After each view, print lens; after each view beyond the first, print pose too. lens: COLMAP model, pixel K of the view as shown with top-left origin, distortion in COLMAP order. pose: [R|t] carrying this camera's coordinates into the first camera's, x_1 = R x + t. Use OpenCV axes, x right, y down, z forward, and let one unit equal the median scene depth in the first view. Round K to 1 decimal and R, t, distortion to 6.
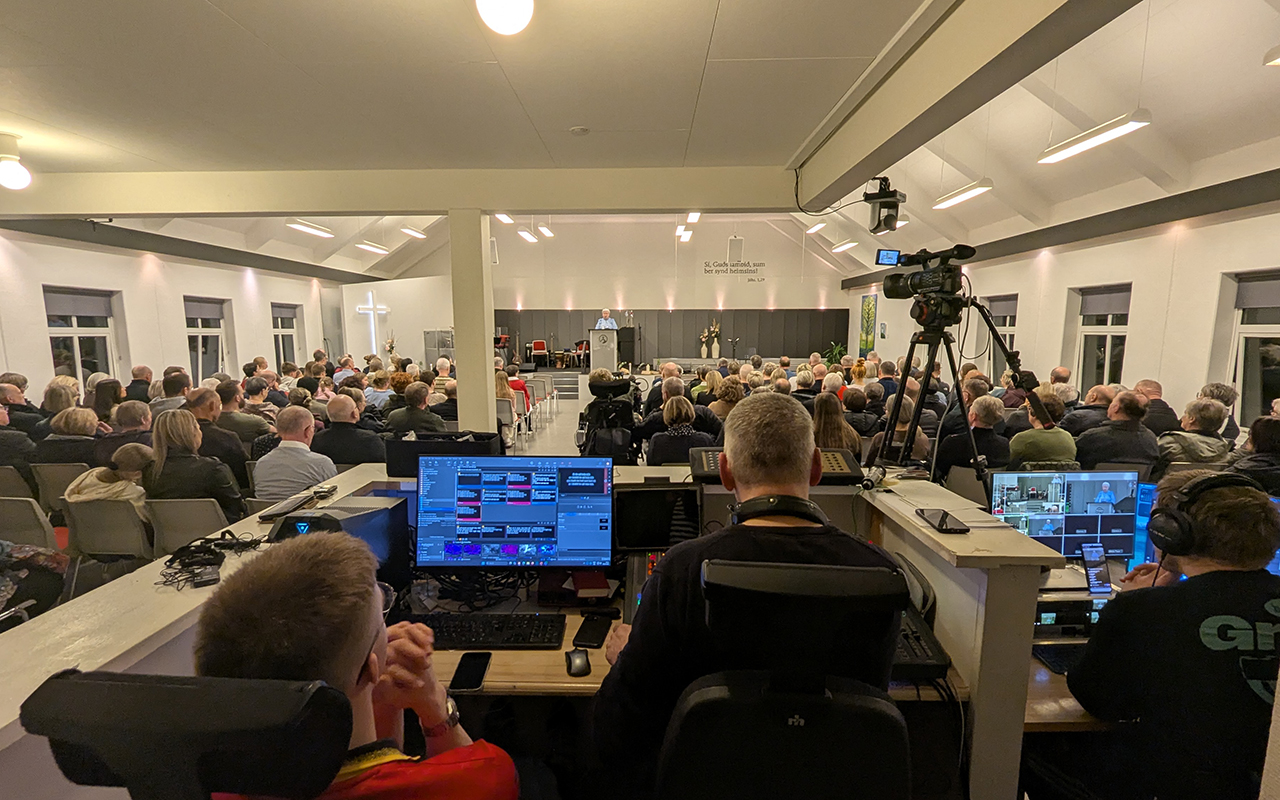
lens RADIAL K [[627.4, 0, 644.8], [0, 627.4, 433.5], [0, 0, 1]] dist [-0.001016, -0.000077]
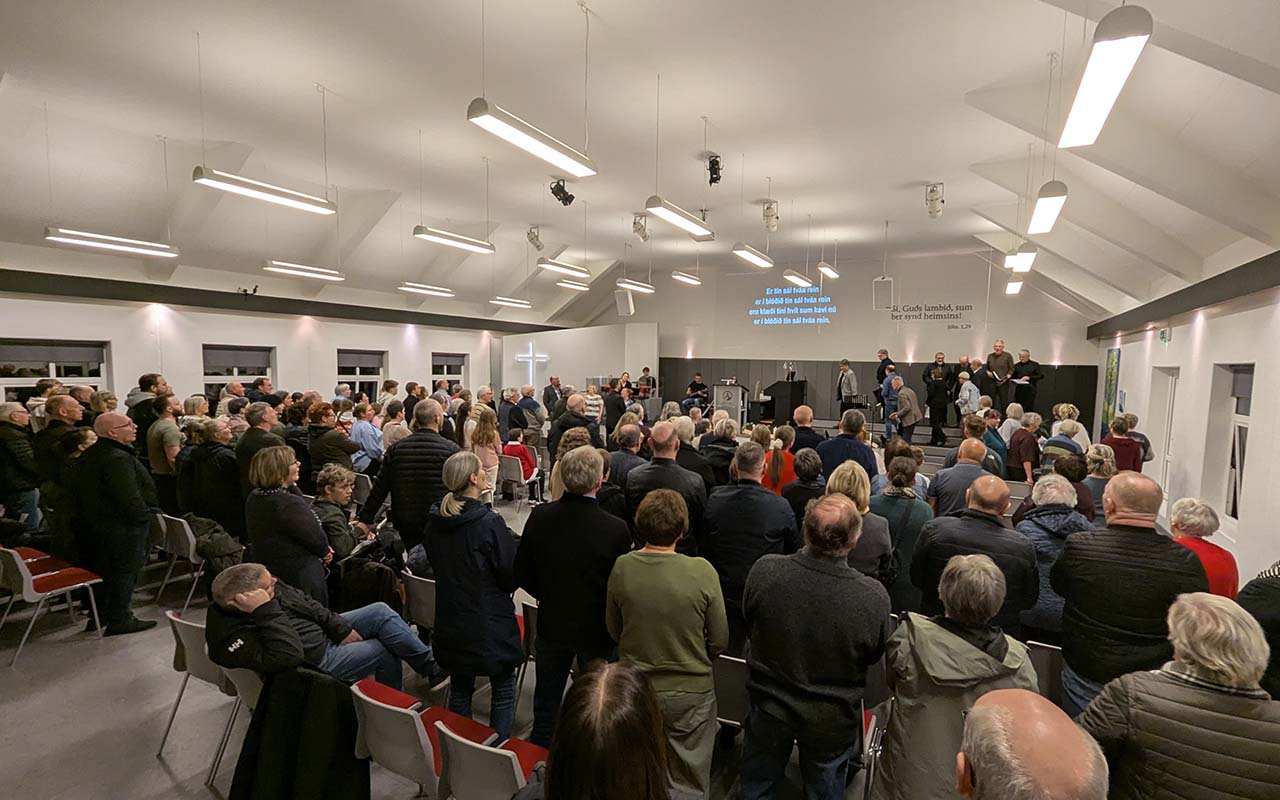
lens RADIAL K [[627.4, 0, 644.8], [0, 627.4, 433.5], [0, 0, 1]] dist [-0.001016, -0.000077]
pose [[0.885535, 0.072185, -0.458930, 0.245825], [-0.098410, 0.994584, -0.033451, -0.055766], [0.454030, 0.074785, 0.887842, 0.155545]]
